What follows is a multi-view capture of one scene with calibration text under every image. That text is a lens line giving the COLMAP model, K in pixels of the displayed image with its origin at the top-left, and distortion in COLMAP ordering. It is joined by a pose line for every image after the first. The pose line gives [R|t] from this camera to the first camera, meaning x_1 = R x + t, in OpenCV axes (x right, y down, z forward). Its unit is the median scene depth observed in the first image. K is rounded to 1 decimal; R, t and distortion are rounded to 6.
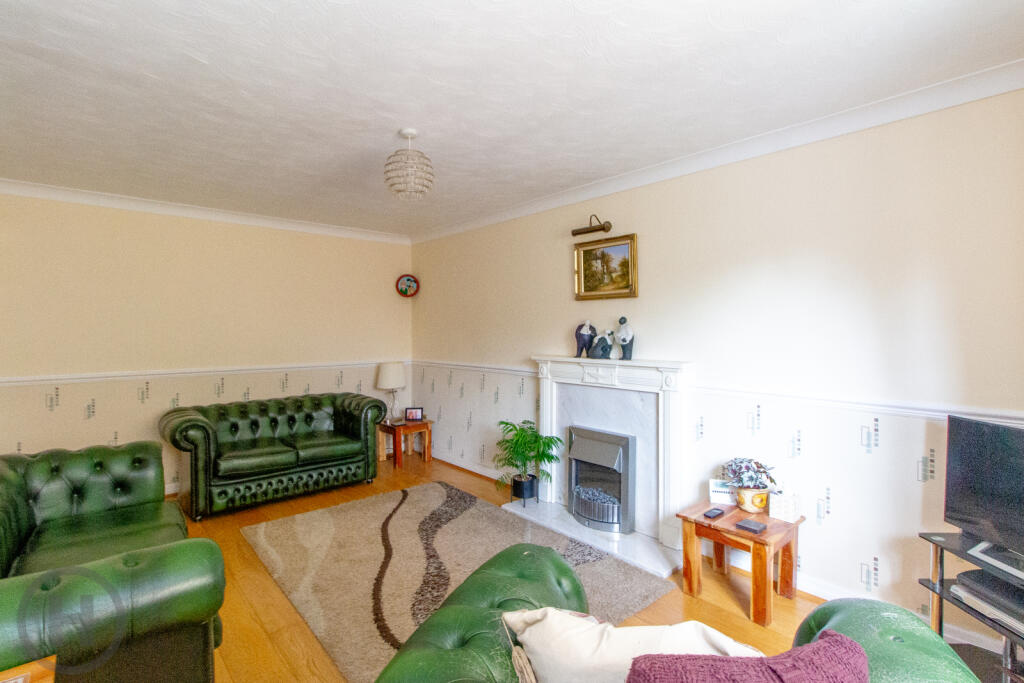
lens RADIAL K [[473.8, 0, 531.1], [0, 473.8, 343.8], [0, 0, 1]] dist [0.001057, -0.000882]
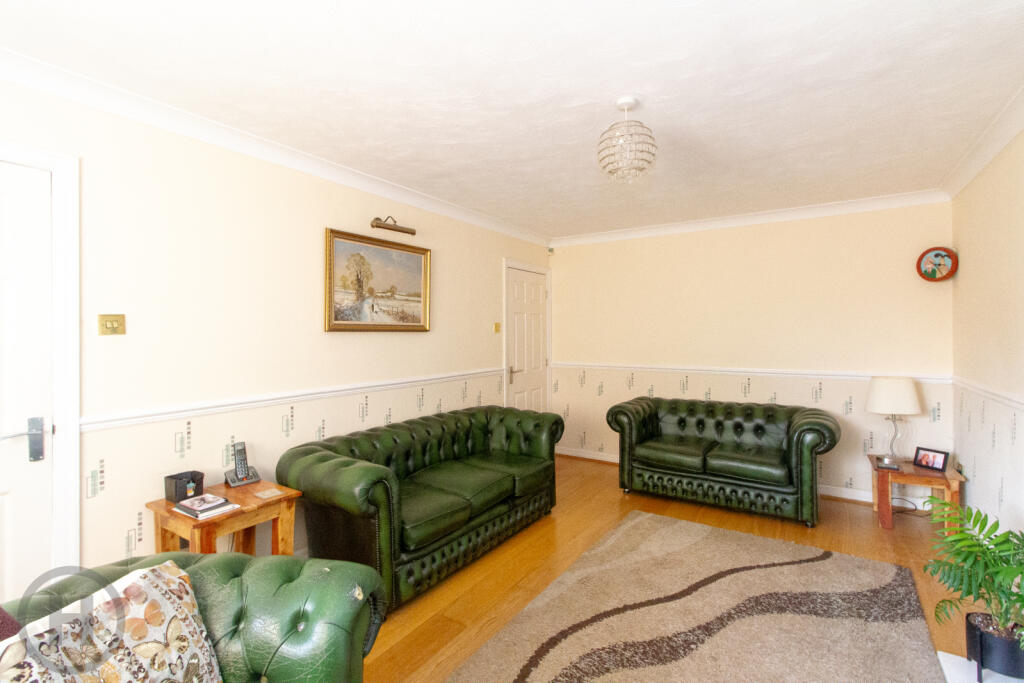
lens RADIAL K [[473.8, 0, 510.8], [0, 473.8, 335.7], [0, 0, 1]] dist [0.001057, -0.000882]
pose [[0.252626, 0.004390, -0.967554, 0.351533], [-0.026471, 0.999647, -0.002376, -0.008032], [0.967202, 0.026213, 0.252653, 0.391640]]
